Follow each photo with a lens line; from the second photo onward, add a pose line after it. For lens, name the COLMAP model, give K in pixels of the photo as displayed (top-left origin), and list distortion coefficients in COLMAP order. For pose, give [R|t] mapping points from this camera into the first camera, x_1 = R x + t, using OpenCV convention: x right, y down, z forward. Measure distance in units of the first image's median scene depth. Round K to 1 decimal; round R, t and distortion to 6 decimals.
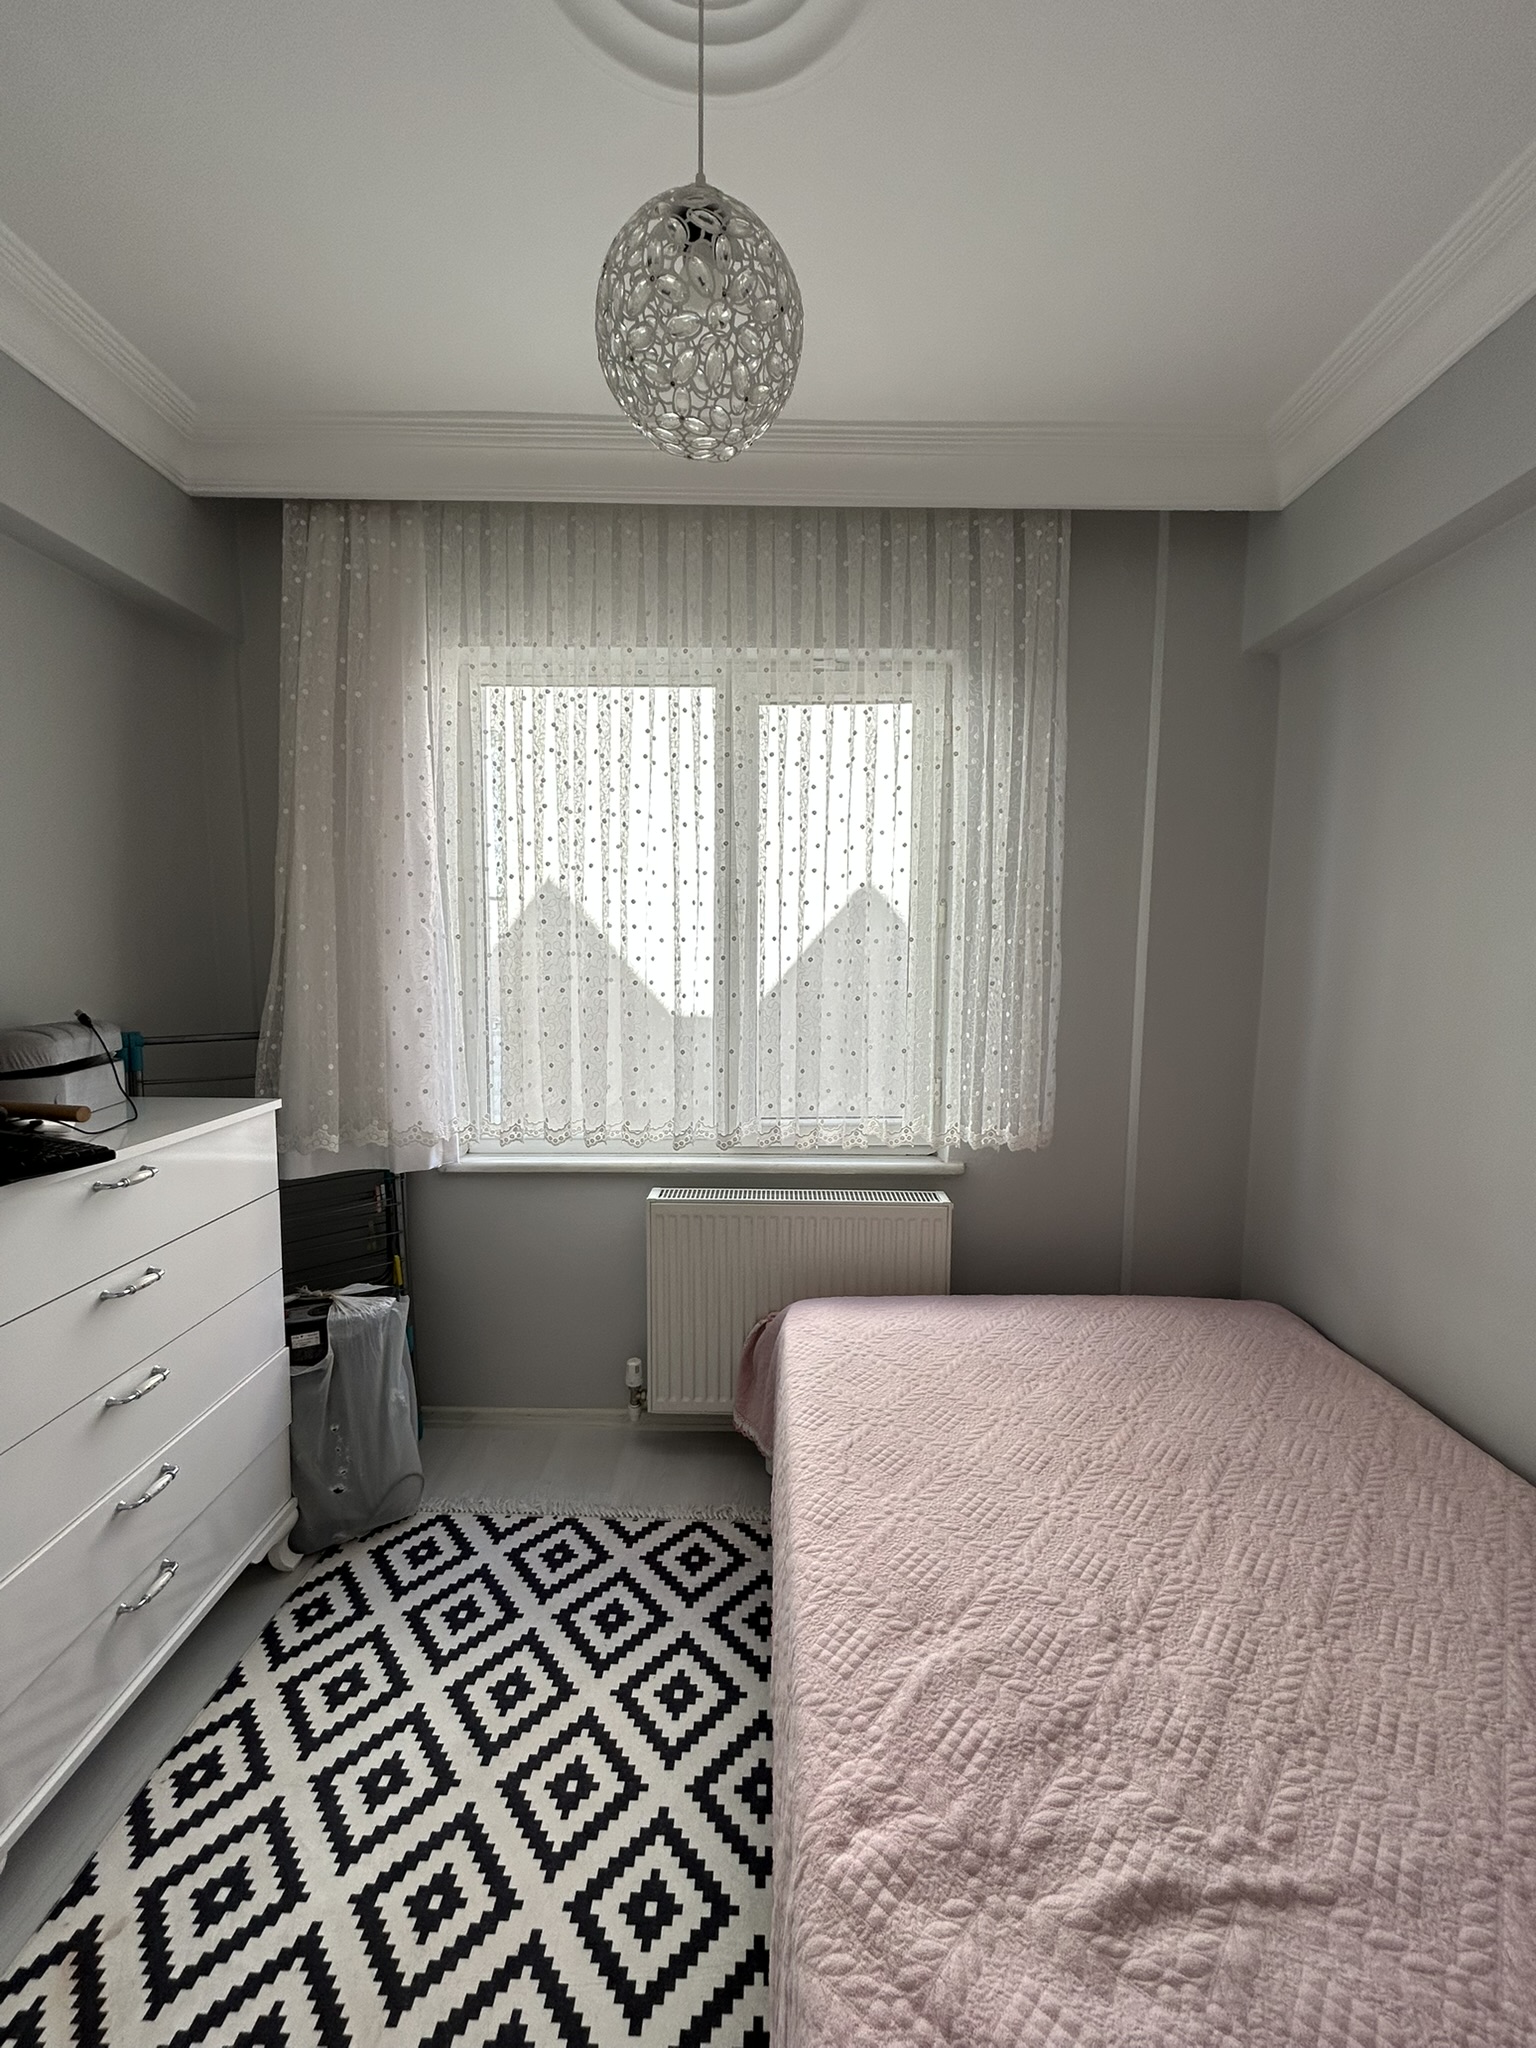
lens RADIAL K [[821.7, 0, 769.6], [0, 821.7, 1018.1], [0, 0, 1]] dist [-0.003948, 0.002252]
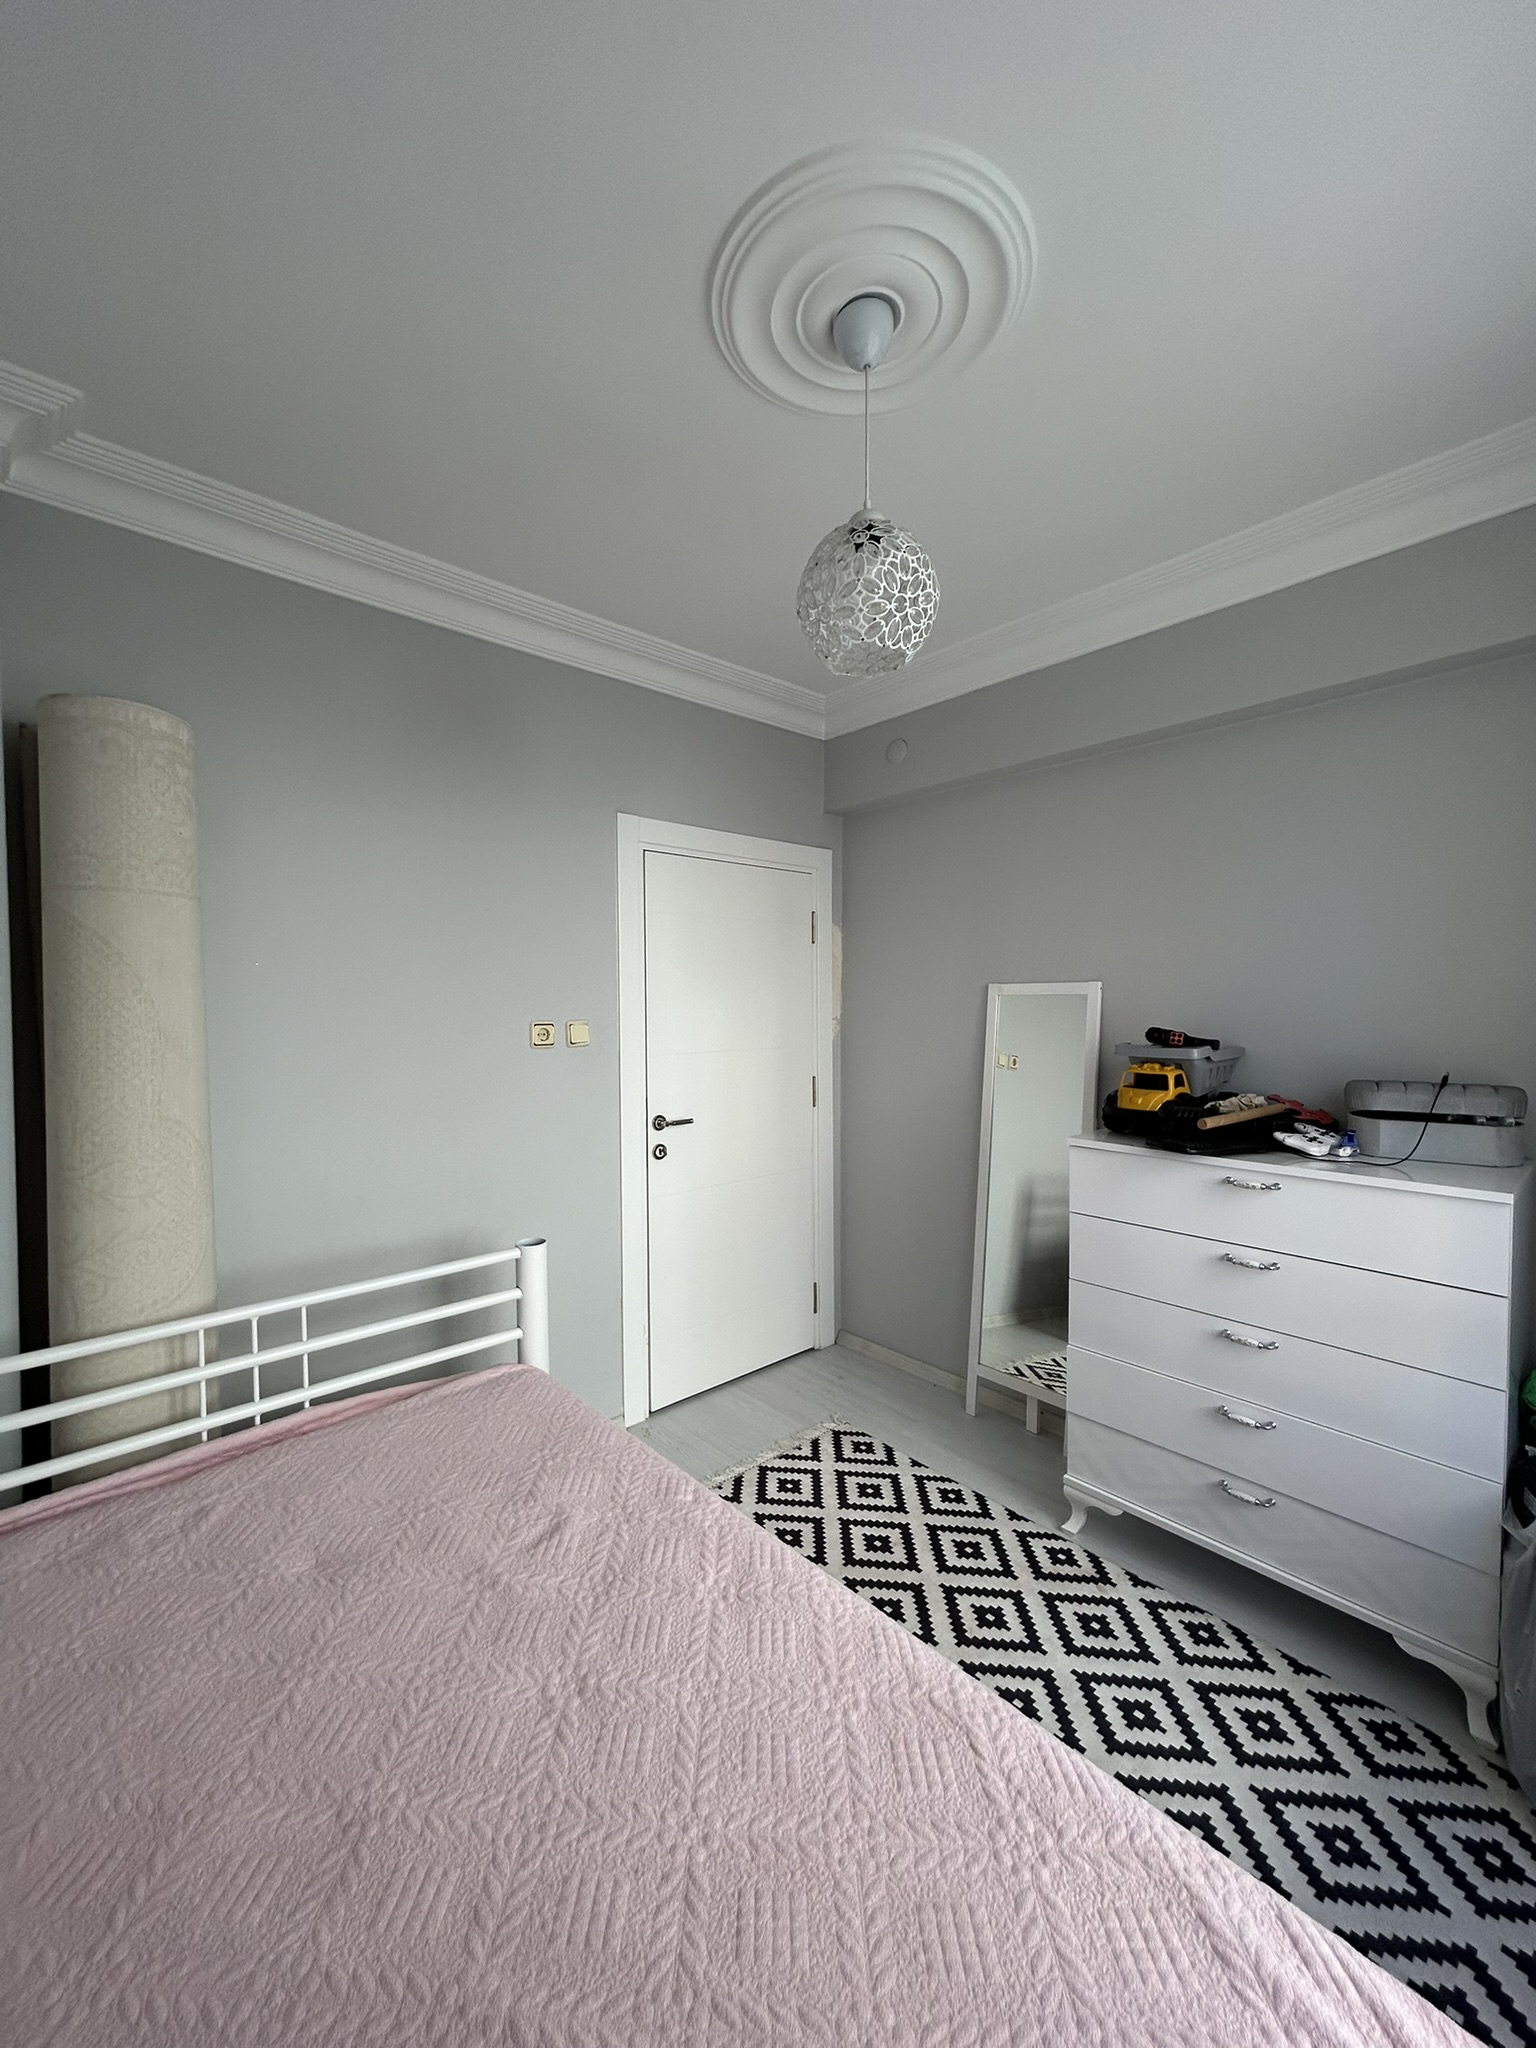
lens RADIAL K [[821.7, 0, 766.3], [0, 821.7, 1024.4], [0, 0, 1]] dist [-0.003948, 0.002252]
pose [[-0.744134, 0.006526, -0.667998, 0.775798], [-0.064664, 0.994553, 0.081750, -0.138136], [0.664893, 0.104028, -0.739659, 1.523294]]
